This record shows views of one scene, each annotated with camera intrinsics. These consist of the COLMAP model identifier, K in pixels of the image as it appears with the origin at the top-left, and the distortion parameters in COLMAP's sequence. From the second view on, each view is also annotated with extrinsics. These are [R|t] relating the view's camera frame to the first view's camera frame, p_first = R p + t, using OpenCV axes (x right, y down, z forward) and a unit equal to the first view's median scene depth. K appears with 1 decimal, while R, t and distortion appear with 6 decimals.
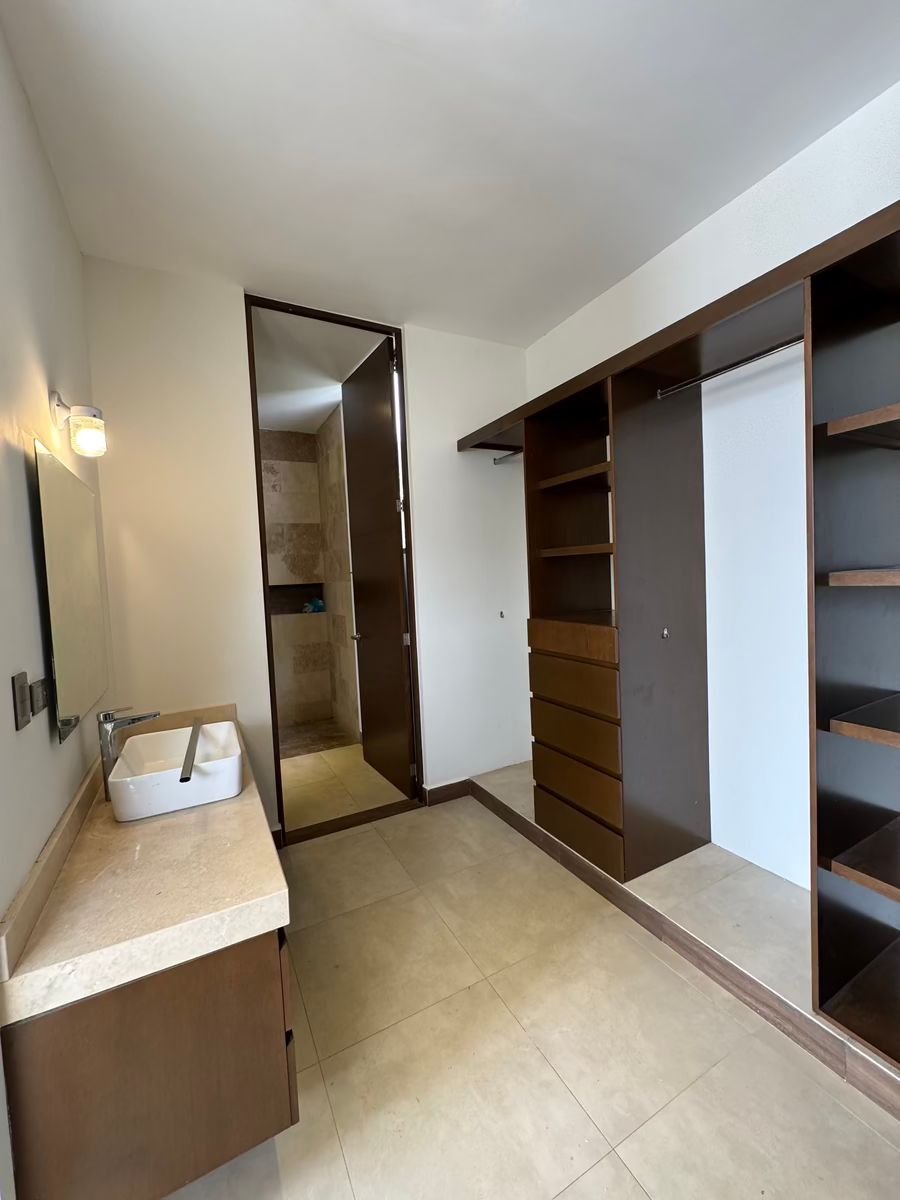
lens RADIAL K [[482.0, 0, 443.0], [0, 482.0, 599.2], [0, 0, 1]] dist [-0.004478, 0.001860]
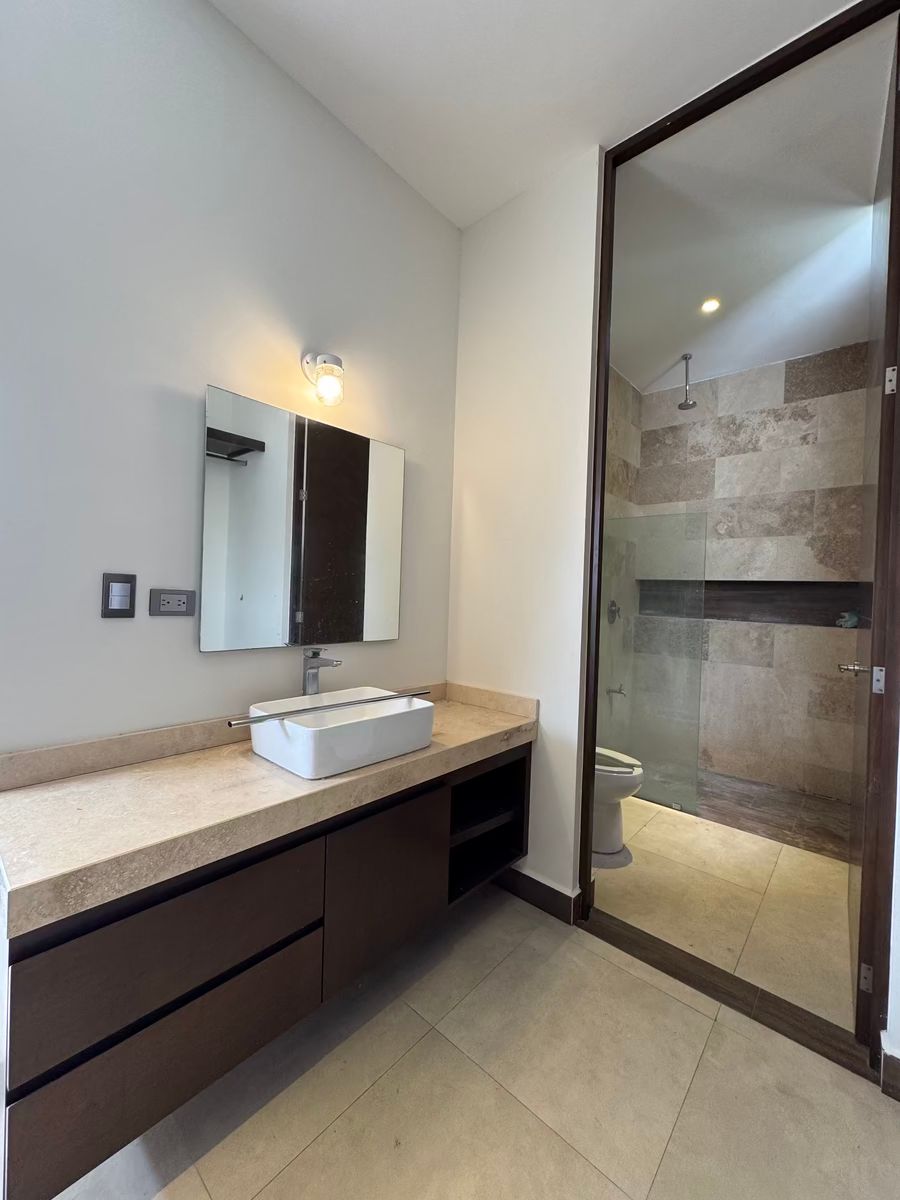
lens RADIAL K [[482.0, 0, 451.1], [0, 482.0, 597.3], [0, 0, 1]] dist [-0.004478, 0.001860]
pose [[0.357883, 0.066316, -0.931409, 0.220649], [-0.100173, 0.994445, 0.032314, 0.037247], [0.928378, 0.081737, 0.362538, 0.539845]]
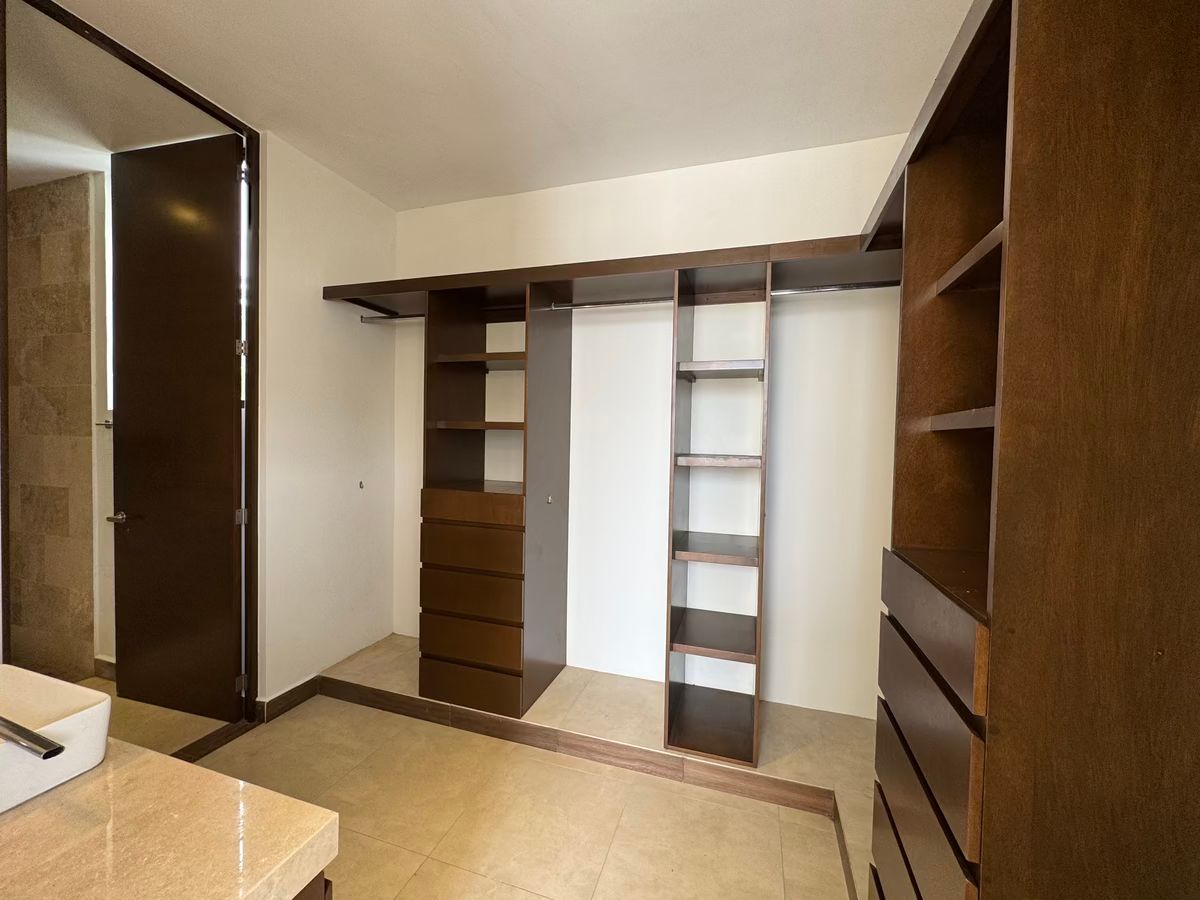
lens RADIAL K [[482.0, 0, 599.2], [0, 482.0, 452.4], [0, 0, 1]] dist [-0.004478, 0.001860]
pose [[0.713144, 0.042143, 0.699750, -0.253276], [-0.018023, 0.998964, -0.041795, 0.000769], [-0.700786, 0.017195, 0.713164, 0.029944]]
